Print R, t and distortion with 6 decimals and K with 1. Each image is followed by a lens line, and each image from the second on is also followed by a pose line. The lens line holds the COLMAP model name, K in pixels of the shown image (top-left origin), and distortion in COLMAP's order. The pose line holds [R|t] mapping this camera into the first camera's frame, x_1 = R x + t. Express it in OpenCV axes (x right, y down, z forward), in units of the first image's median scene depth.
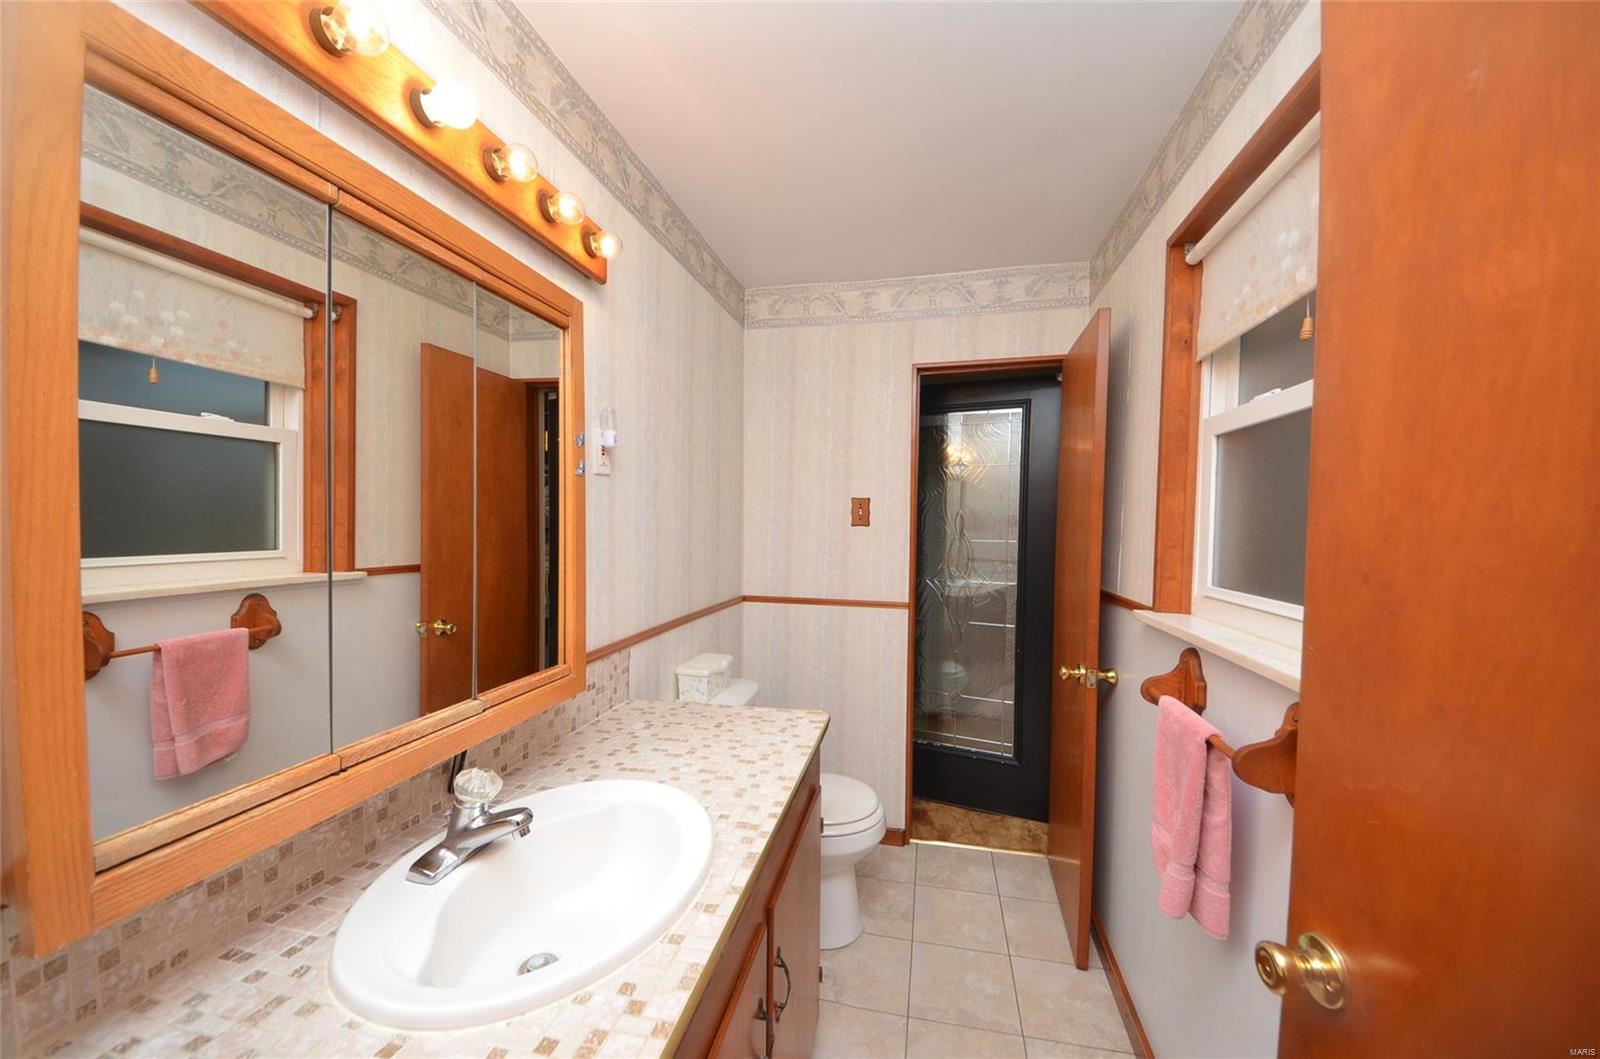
lens RADIAL K [[563.6, 0, 810.0], [0, 563.6, 539.0], [0, 0, 1]] dist [0.046776, -0.031625]
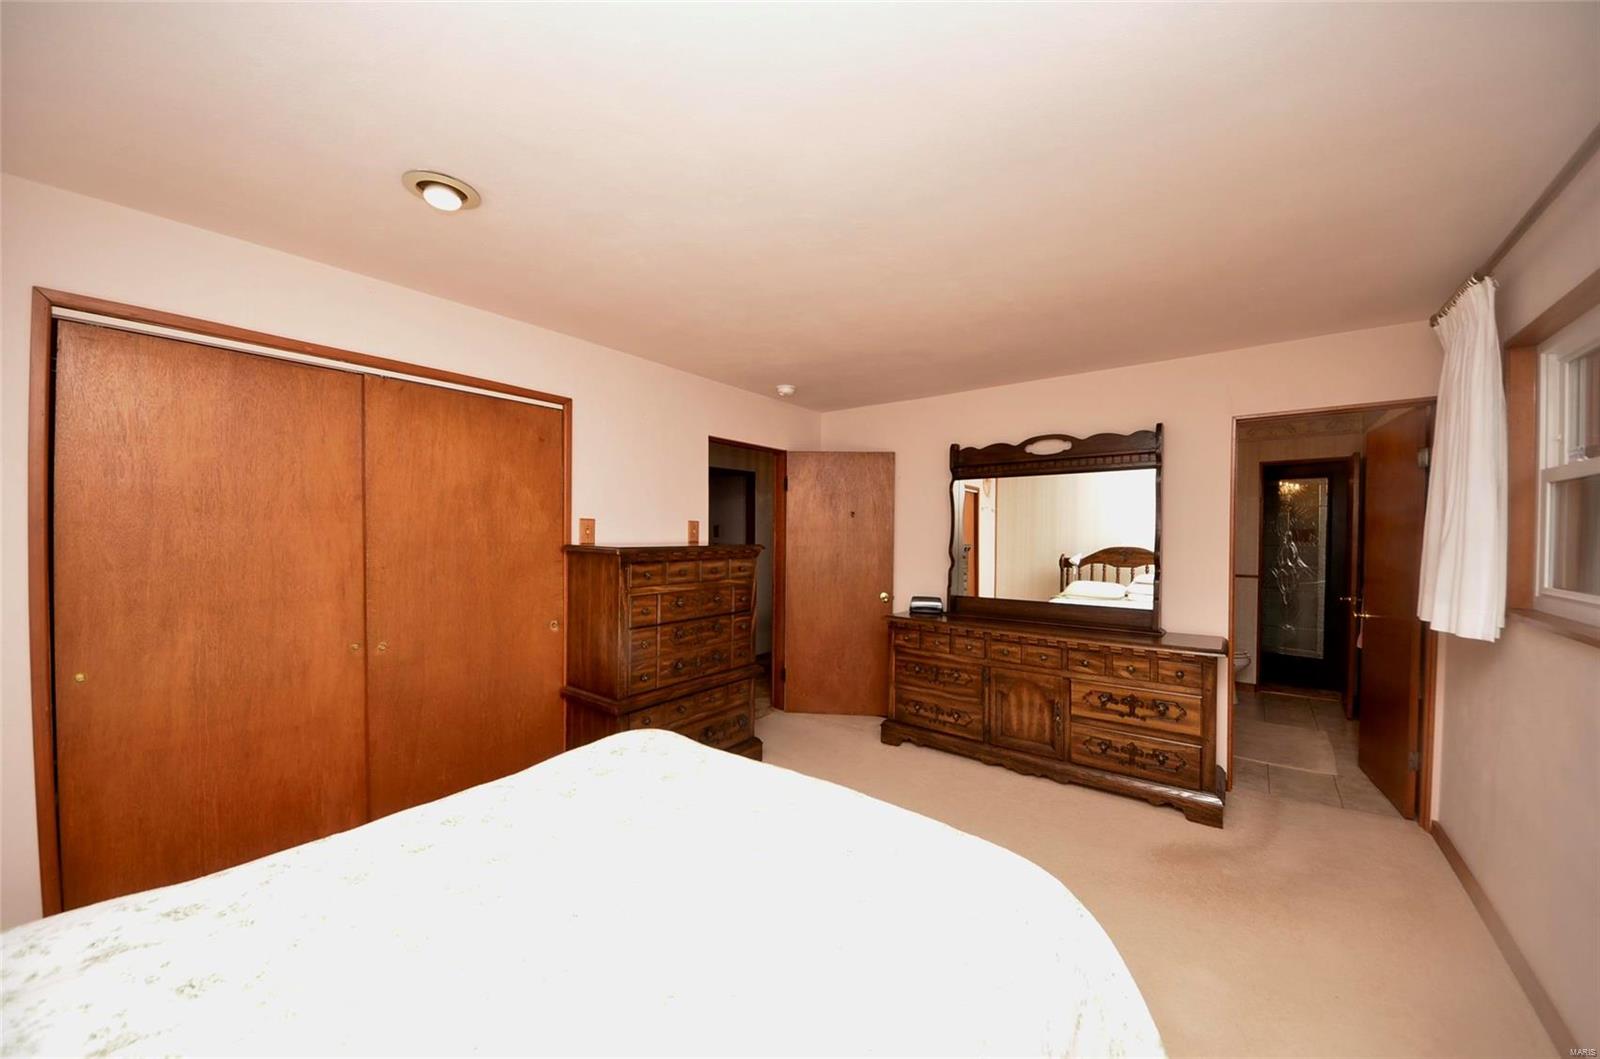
lens RADIAL K [[563.6, 0, 810.0], [0, 563.6, 539.0], [0, 0, 1]] dist [0.046776, -0.031625]
pose [[0.914019, -0.005917, -0.405628, -0.461910], [-0.001585, 0.999834, -0.018157, 0.028655], [0.405668, 0.017239, 0.913858, -1.554391]]
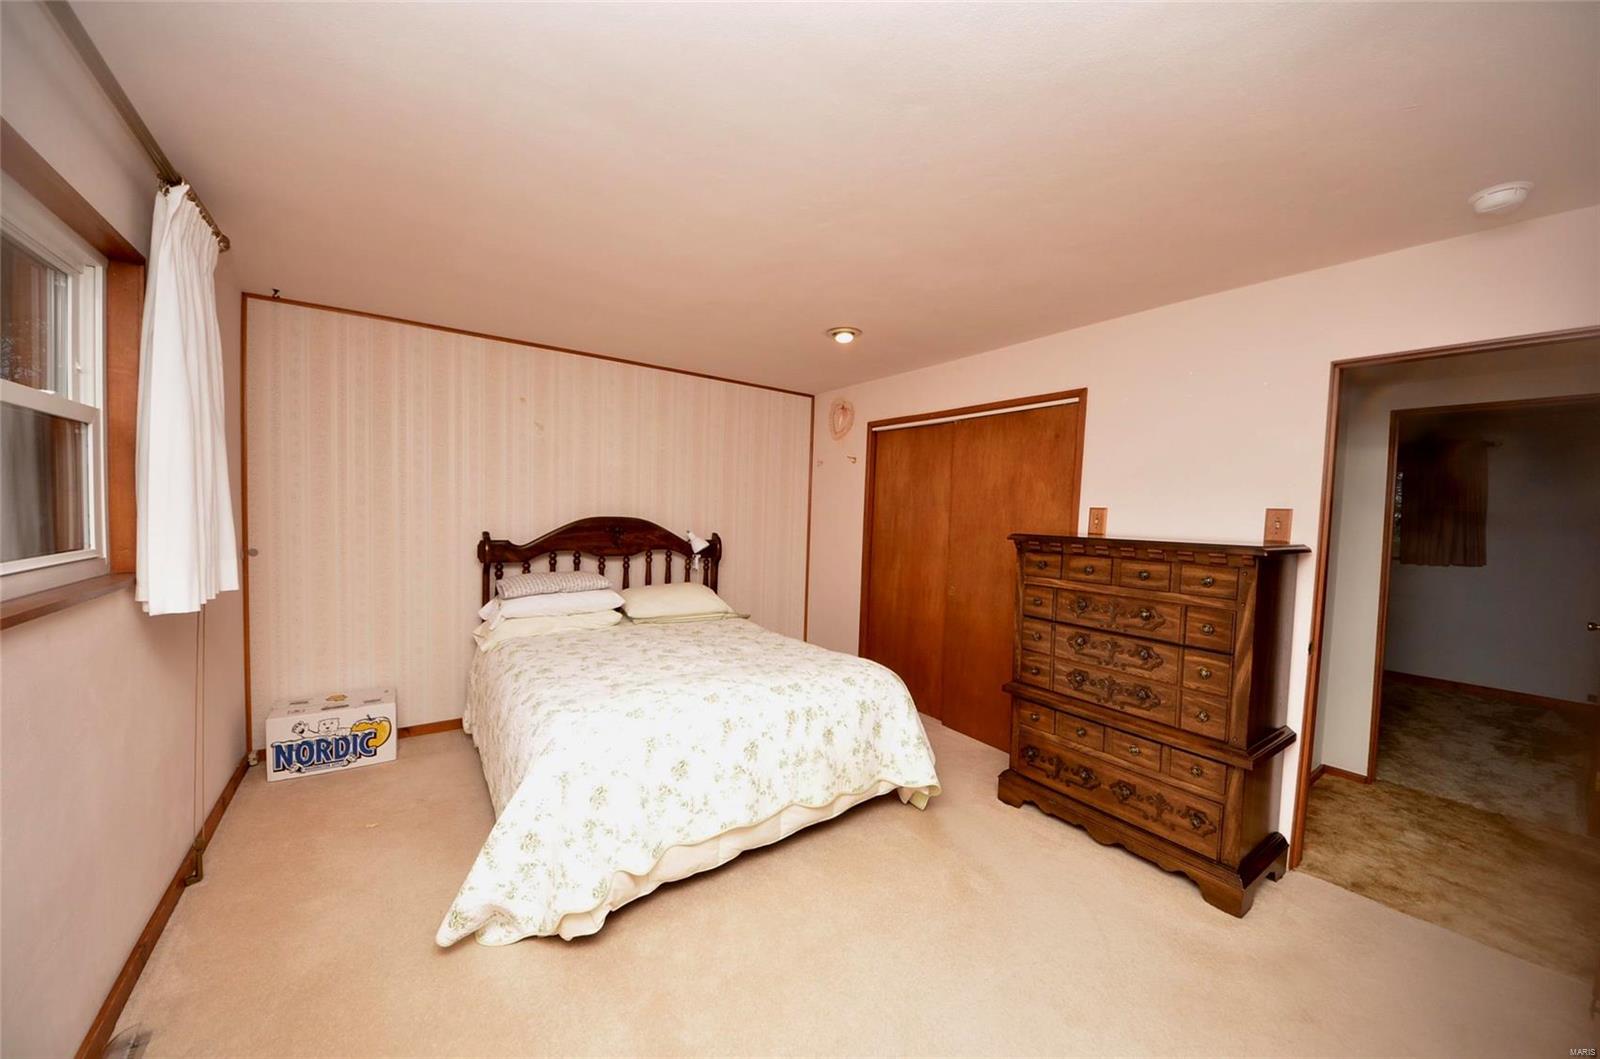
lens RADIAL K [[563.6, 0, 810.0], [0, 563.6, 539.0], [0, 0, 1]] dist [0.046776, -0.031625]
pose [[-0.652330, -0.002679, -0.757930, 0.713620], [-0.060902, 0.996946, 0.048893, -0.049500], [0.755484, 0.078054, -0.650501, 2.734811]]
